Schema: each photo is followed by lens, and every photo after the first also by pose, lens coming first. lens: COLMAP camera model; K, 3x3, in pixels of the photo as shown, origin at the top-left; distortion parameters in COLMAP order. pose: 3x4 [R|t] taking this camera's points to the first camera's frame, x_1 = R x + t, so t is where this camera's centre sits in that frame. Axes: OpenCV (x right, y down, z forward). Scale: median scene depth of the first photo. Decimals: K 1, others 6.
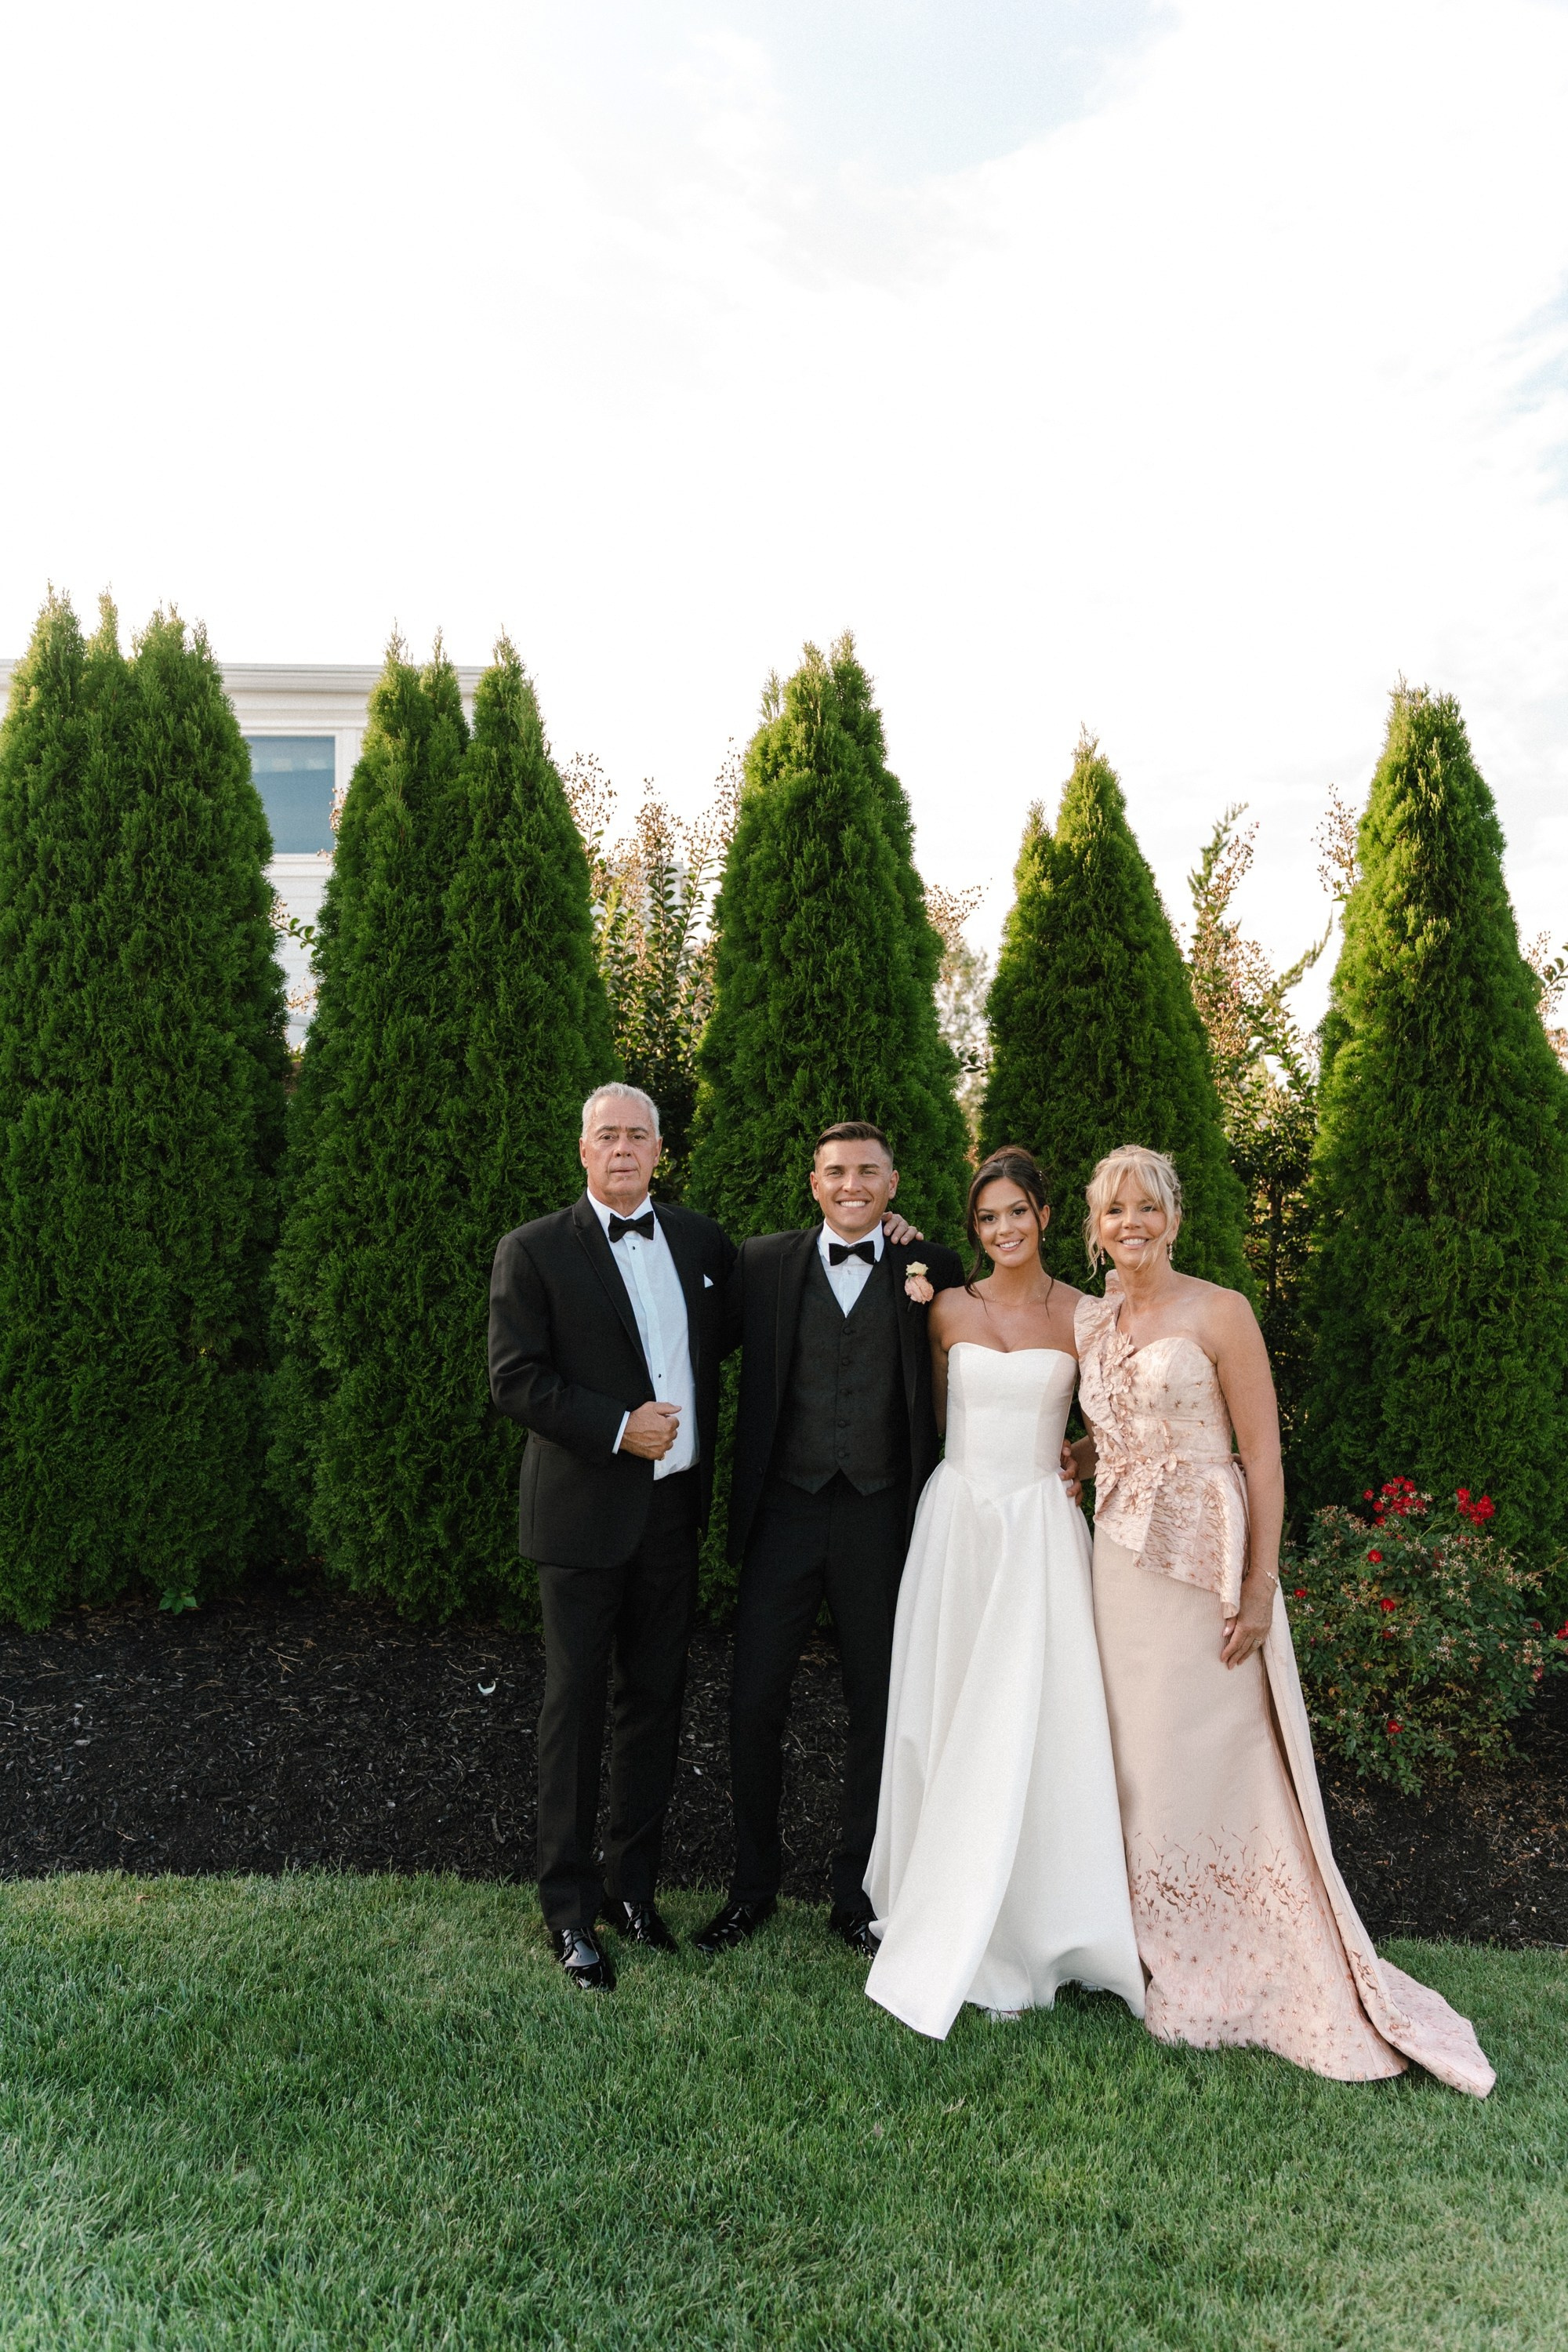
lens RADIAL K [[1855.0, 0, 778.1], [0, 1855.0, 1172.1], [0, 0, 1]] dist [-0.007376, -0.000427]
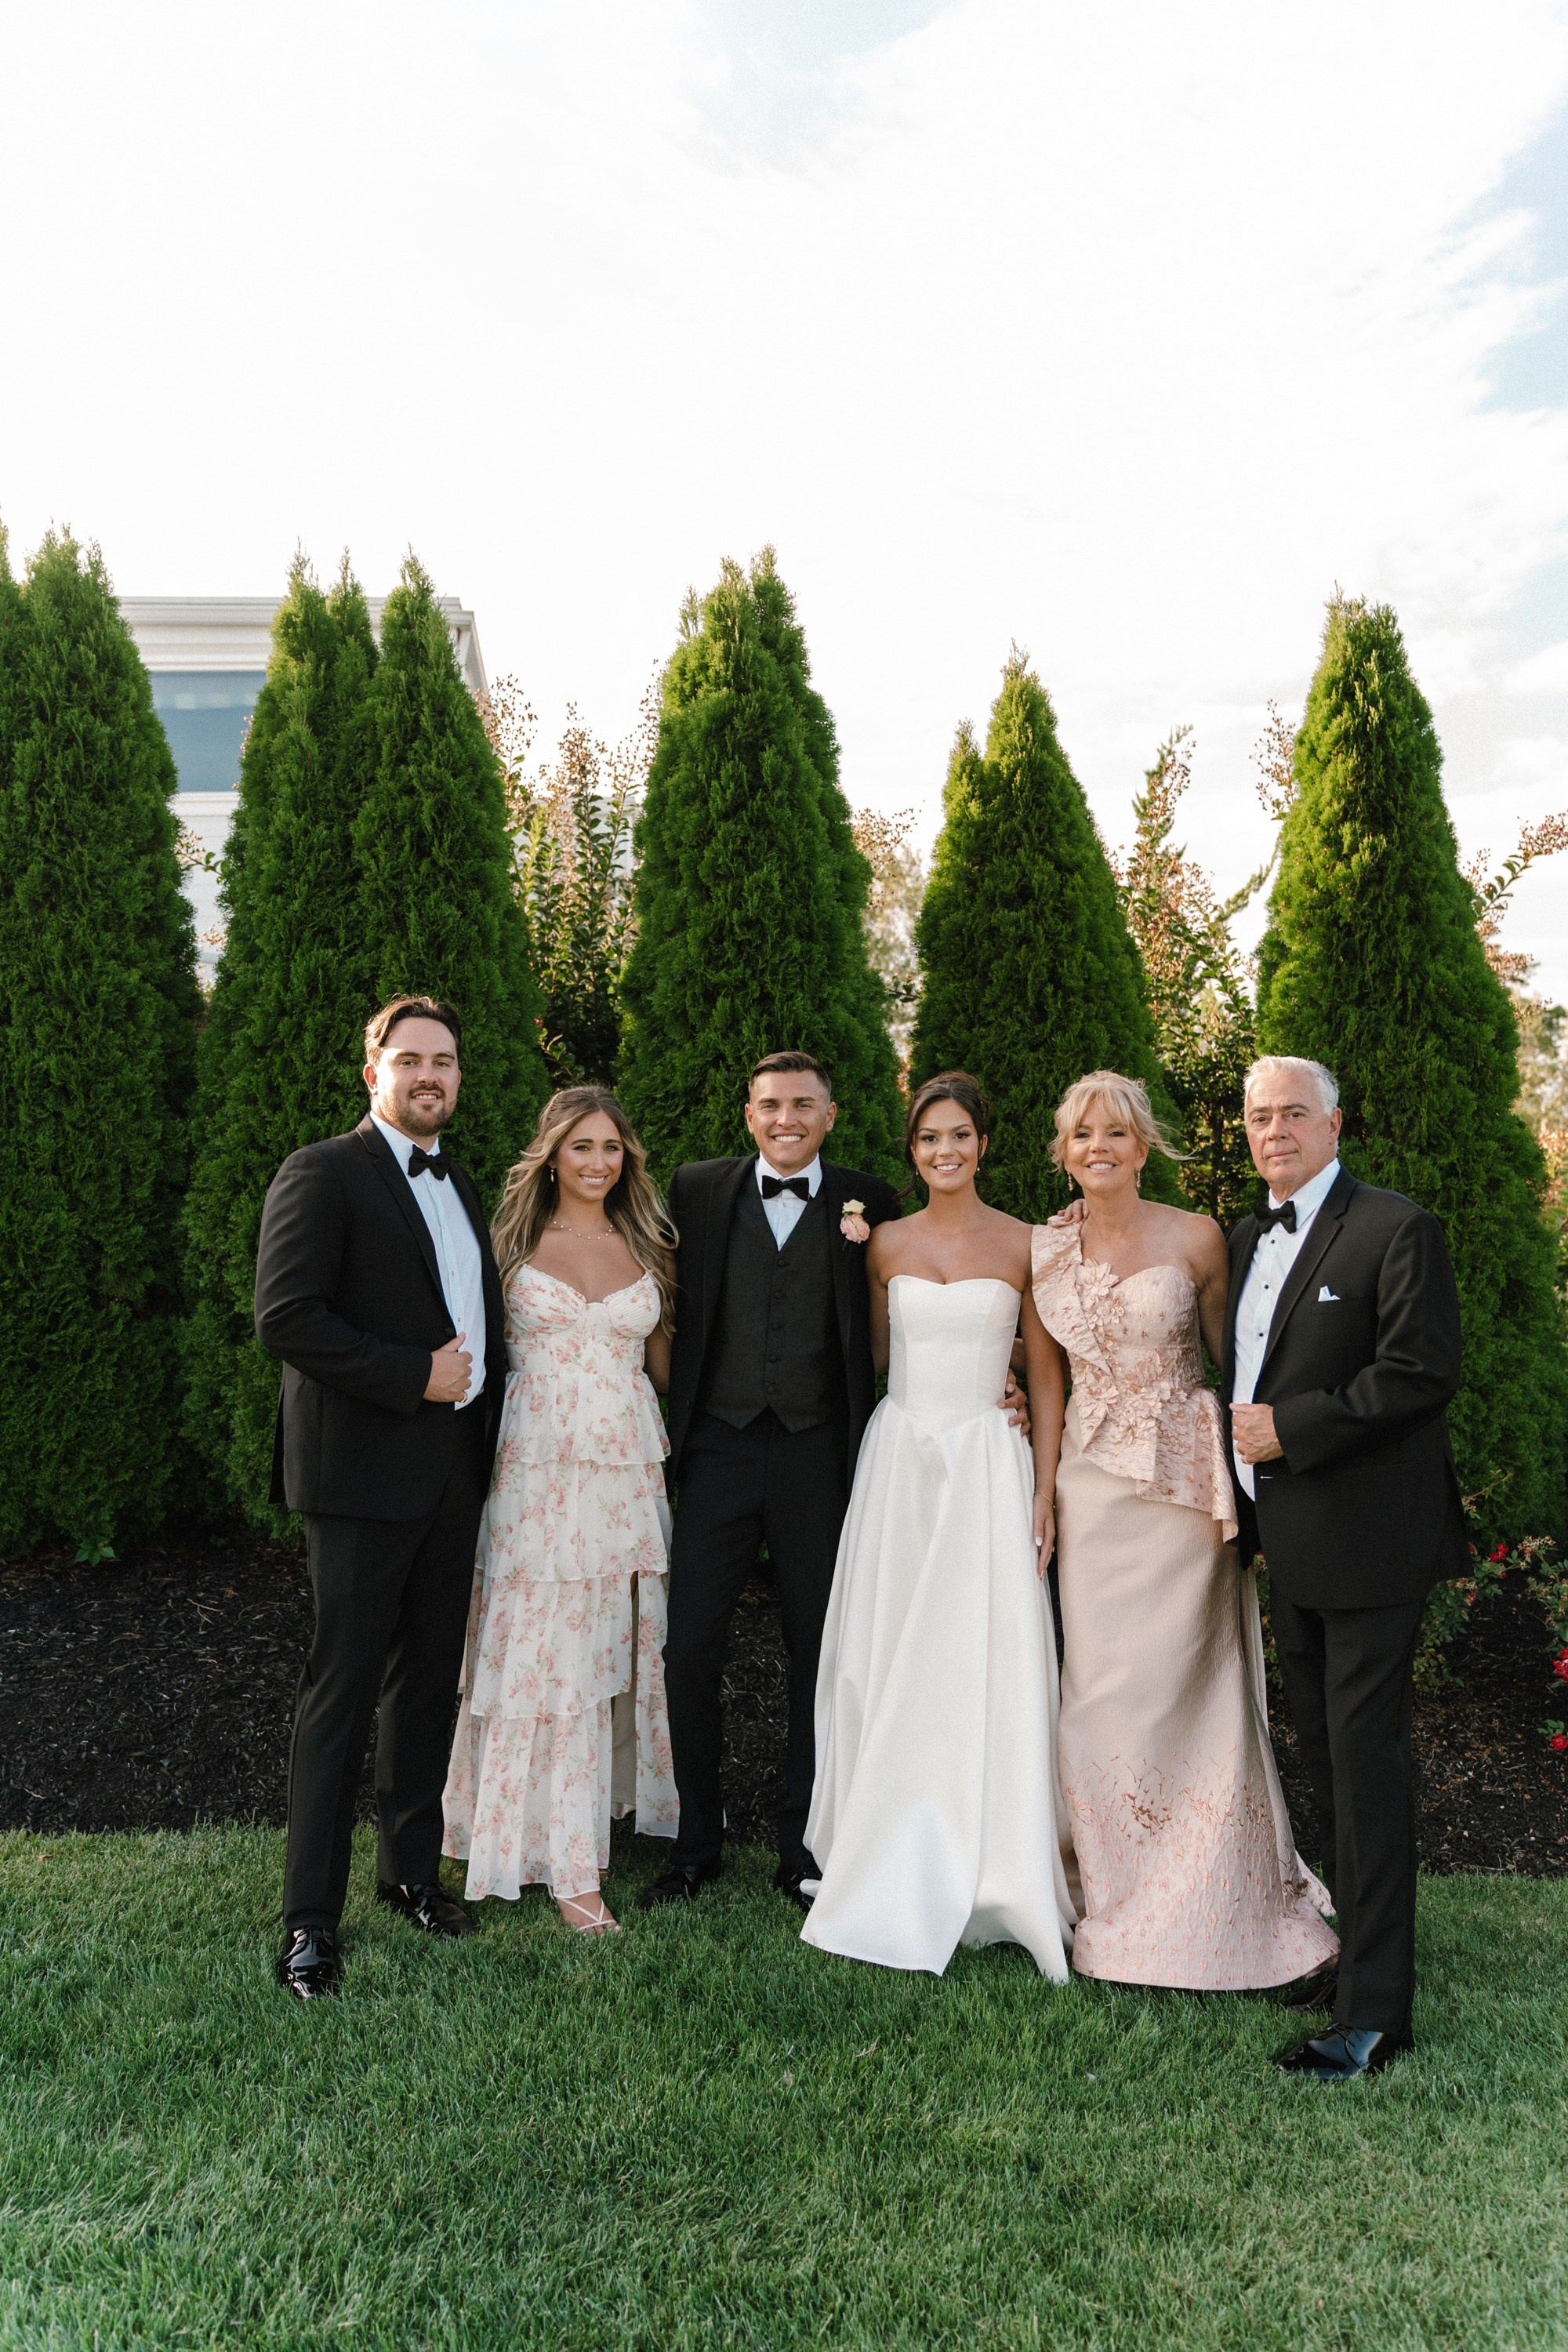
lens RADIAL K [[1852.9, 0, 784.5], [0, 1852.9, 1179.7], [0, 0, 1]] dist [-0.005953, -0.002985]
pose [[0.999639, -0.016669, 0.021067, 0.021873], [0.015873, 0.999173, 0.037432, 0.003745], [-0.021673, -0.037084, 0.999077, 0.022587]]
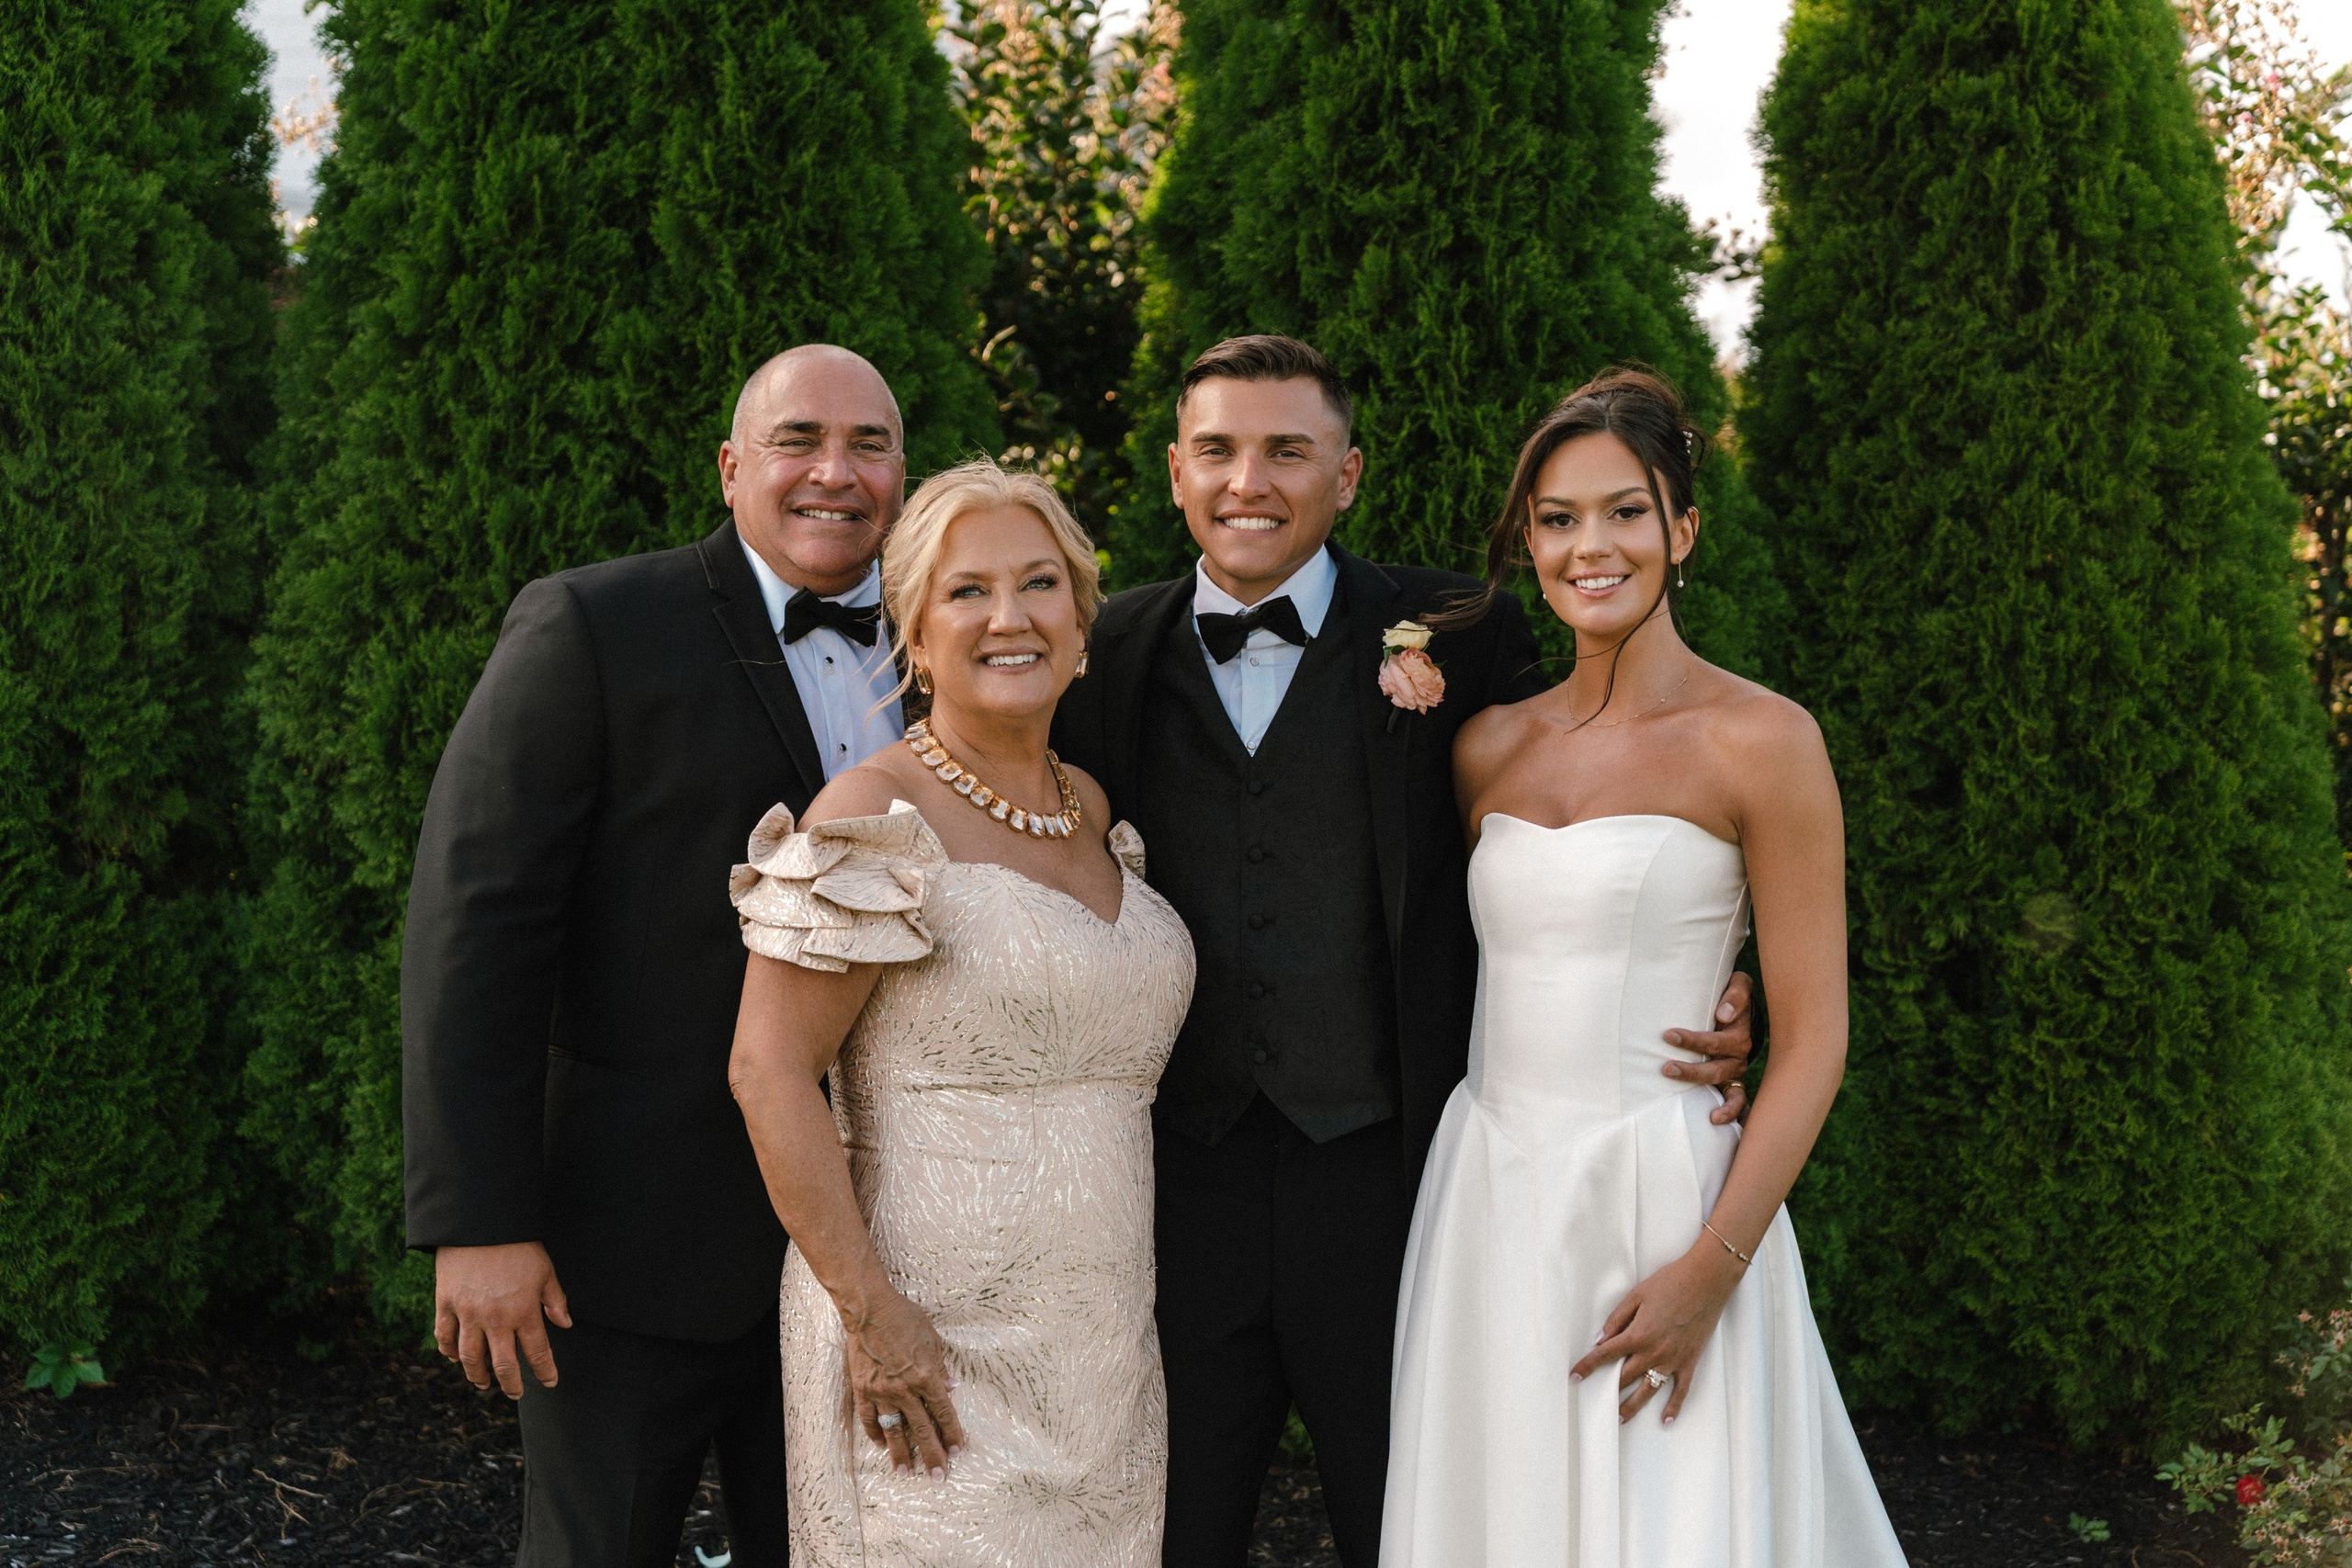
lens RADIAL K [[3532.3, 0, 1198.6], [0, 3532.3, 776.1], [0, 0, 1]] dist [-0.001490, 0.039105]
pose [[0.999920, 0.000089, -0.012677, -0.019639], [0.000832, 0.997362, 0.072588, 0.012214], [0.012650, -0.072592, 0.997281, 0.102827]]
